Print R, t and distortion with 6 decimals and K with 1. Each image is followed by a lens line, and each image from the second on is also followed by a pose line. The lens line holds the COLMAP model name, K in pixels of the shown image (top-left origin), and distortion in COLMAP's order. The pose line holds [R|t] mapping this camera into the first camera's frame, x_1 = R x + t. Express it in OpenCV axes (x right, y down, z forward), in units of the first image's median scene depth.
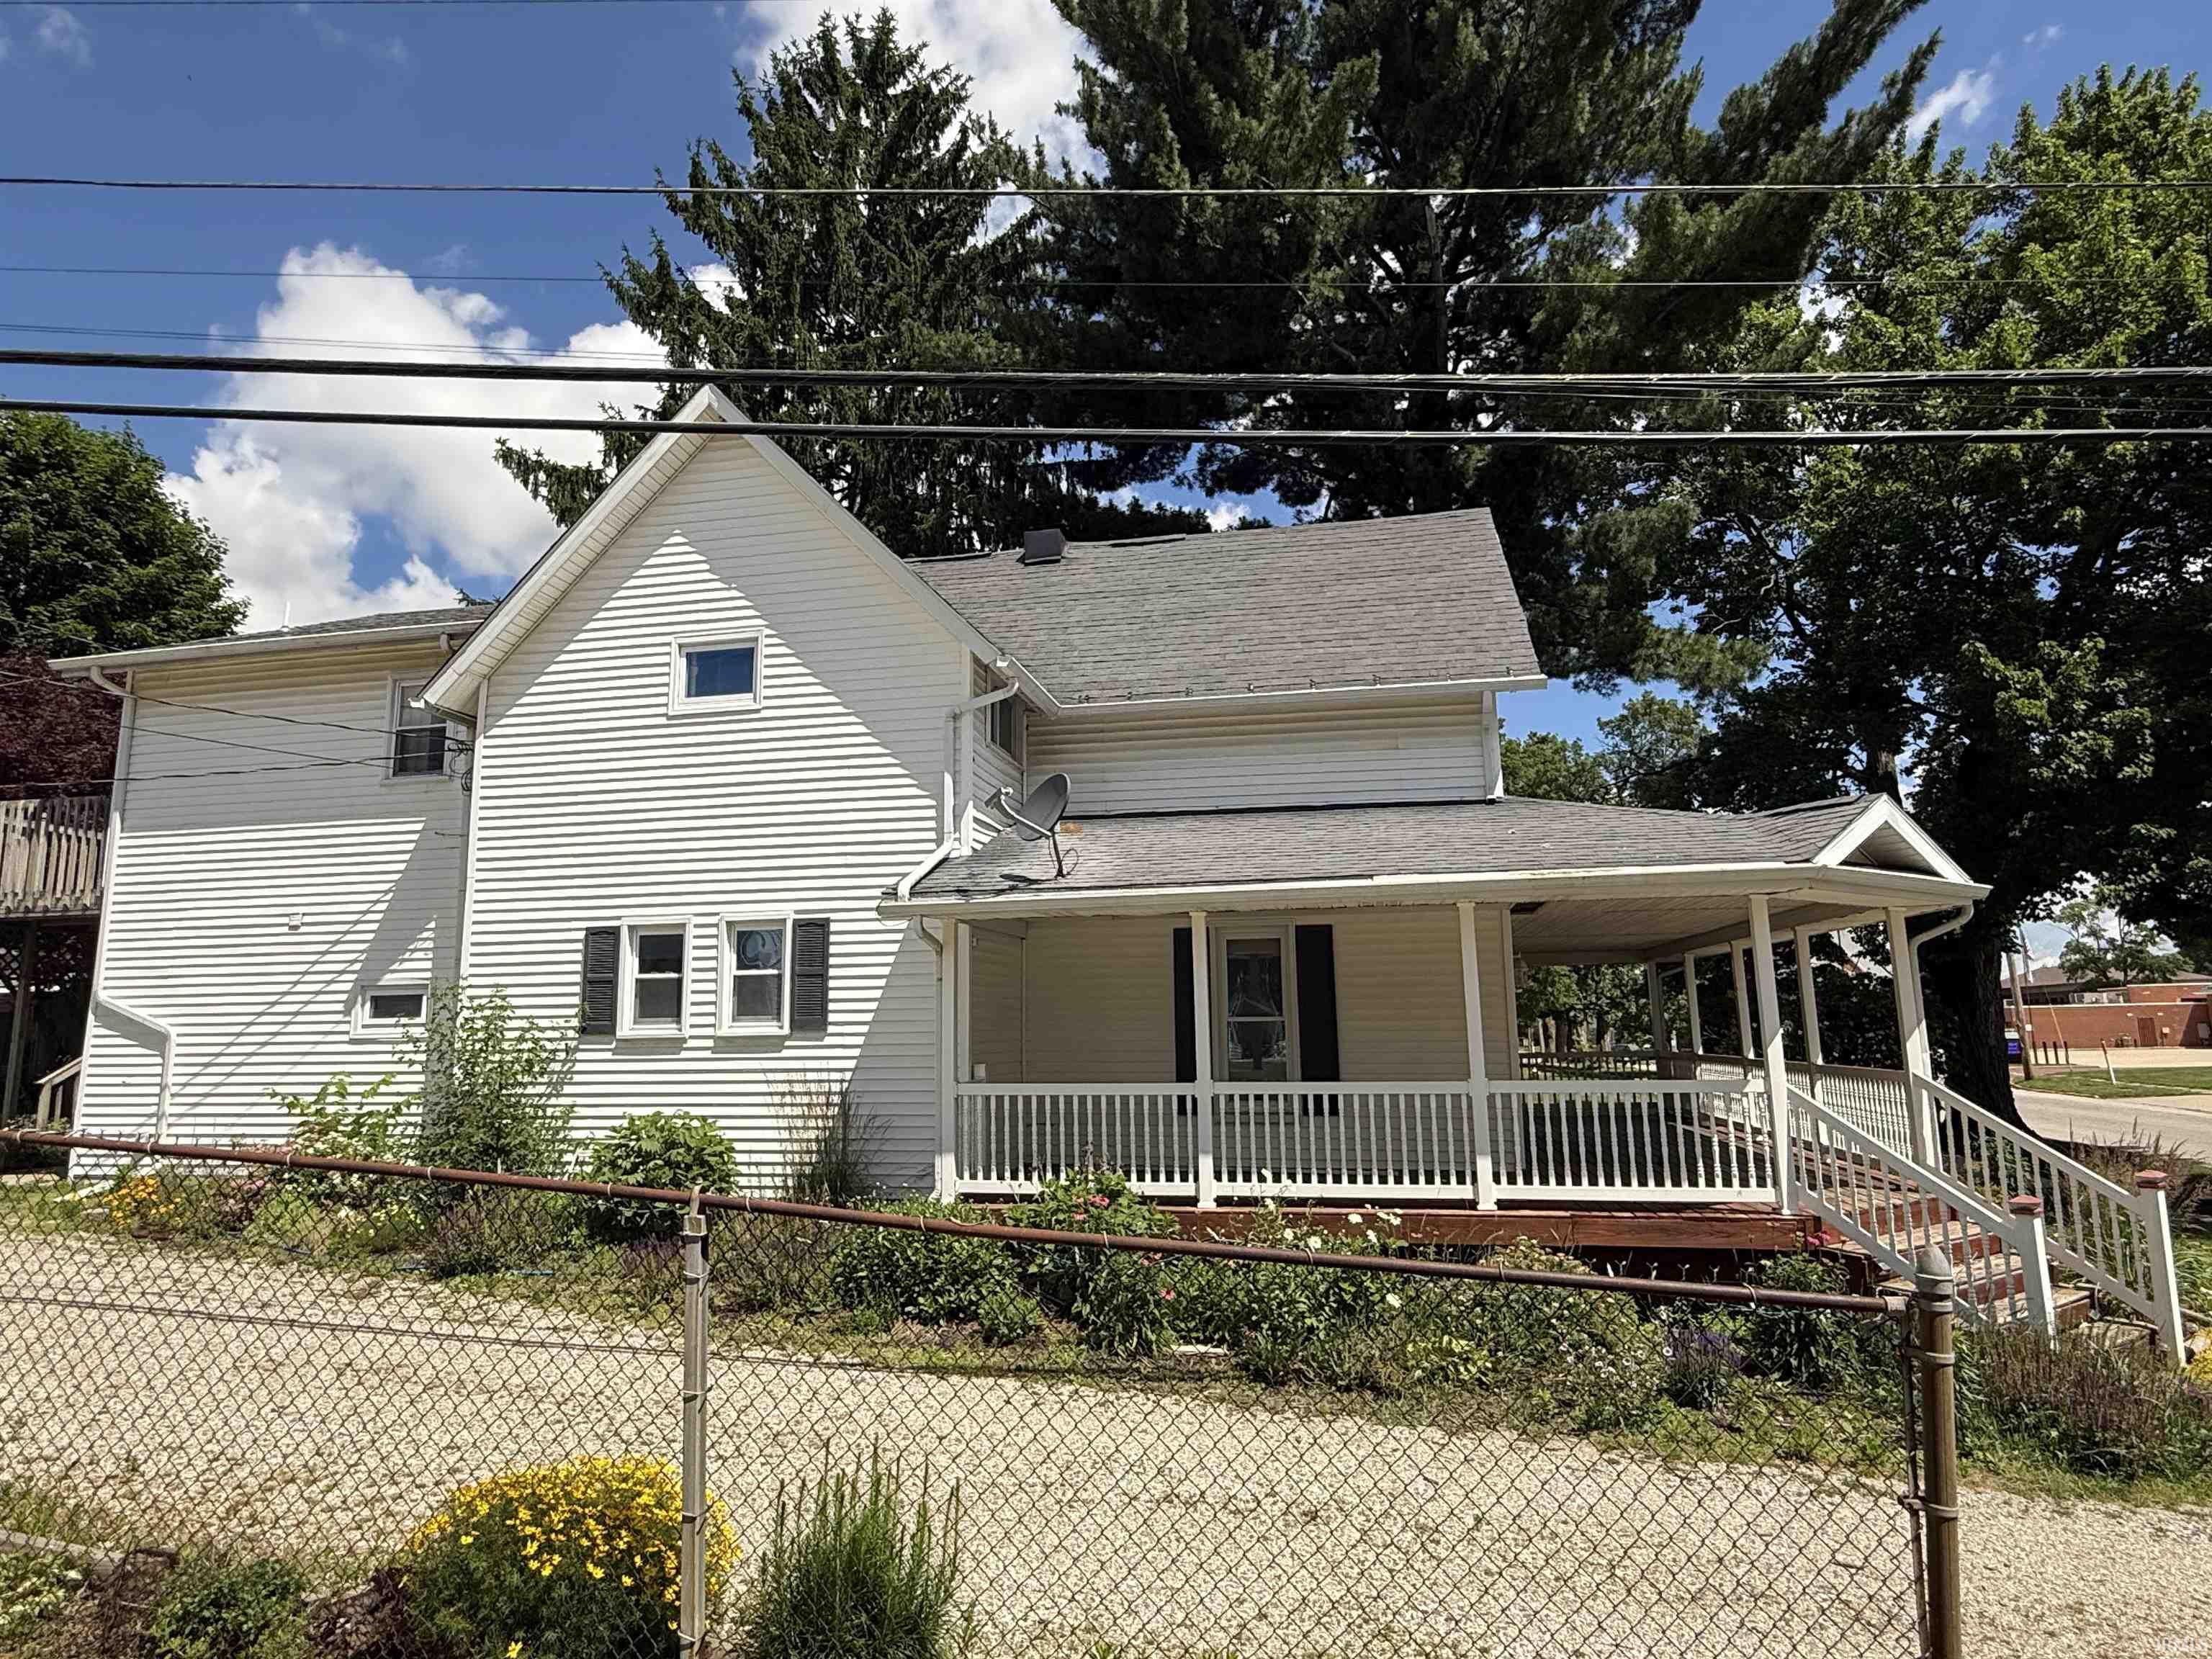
lens RADIAL K [[1246.6, 0, 1106.0], [0, 1246.6, 829.5], [0, 0, 1]] dist [-0.001932, -0.000565]
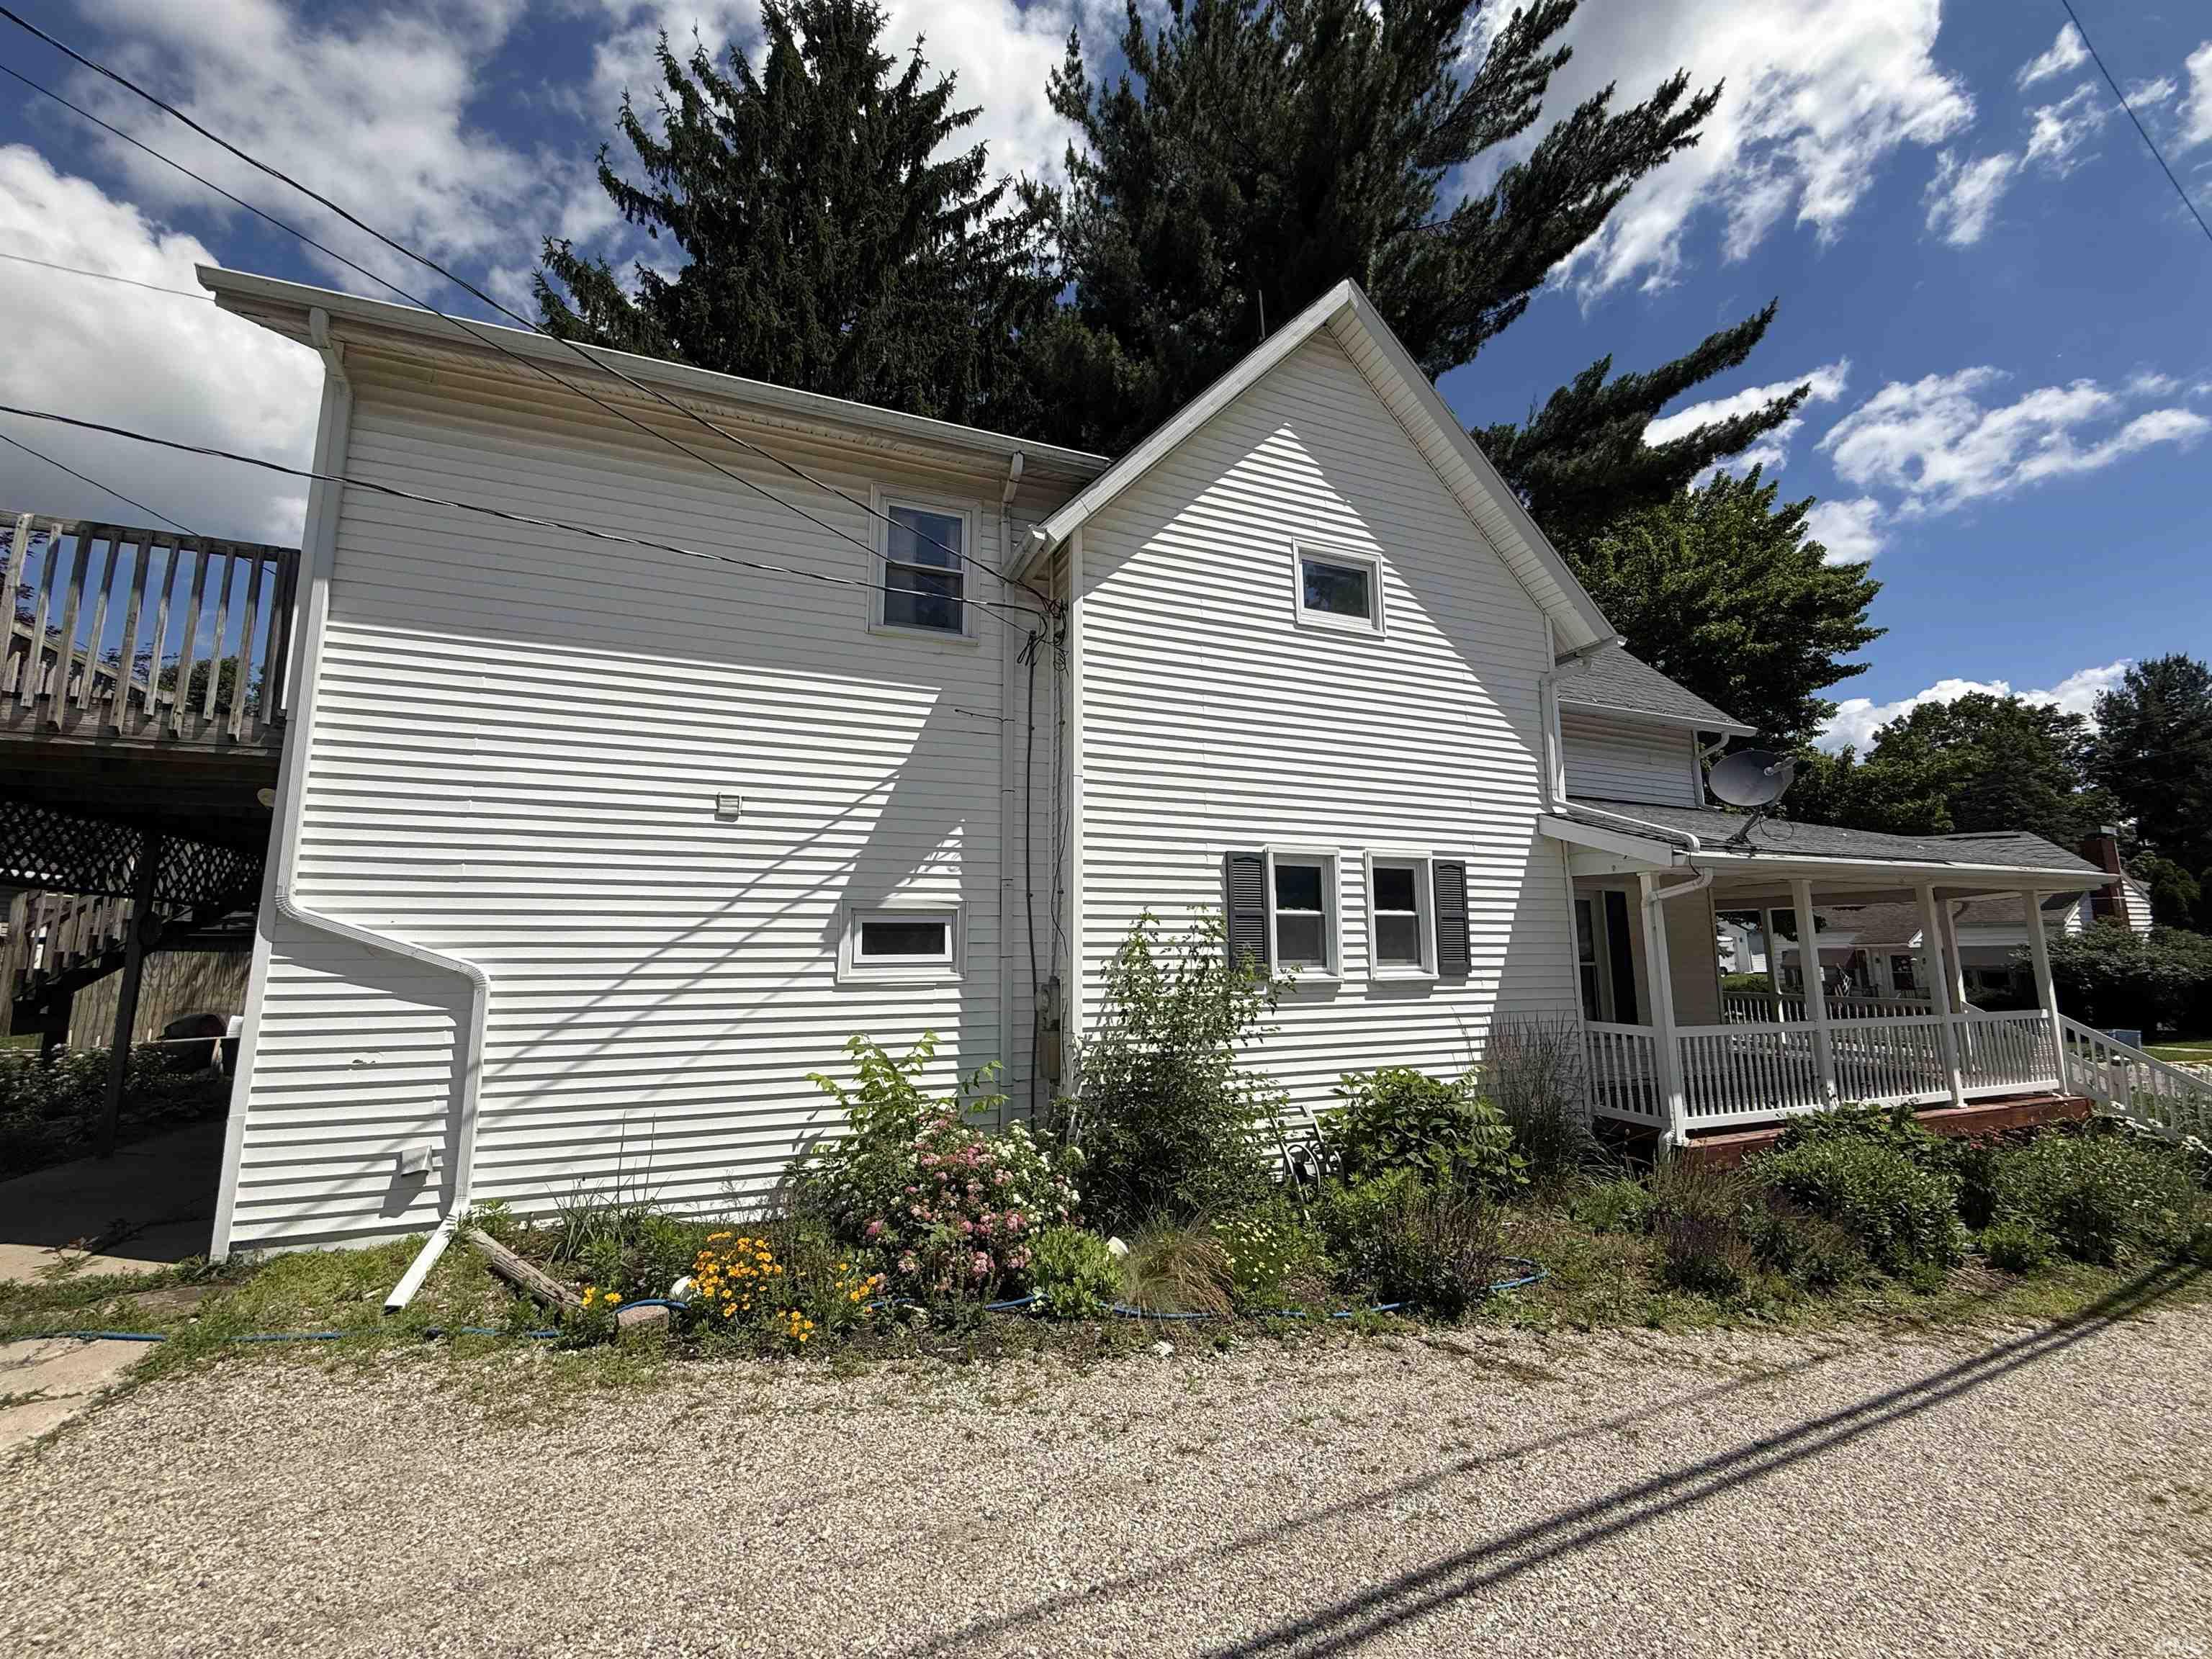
lens RADIAL K [[883.3, 0, 1103.0], [0, 883.3, 827.8], [0, 0, 1]] dist [0.001525, -0.000690]
pose [[0.837730, 0.089404, 0.538716, -0.809148], [-0.096544, 0.995215, -0.015033, 0.079226], [-0.537482, -0.039416, 0.842353, 0.540213]]
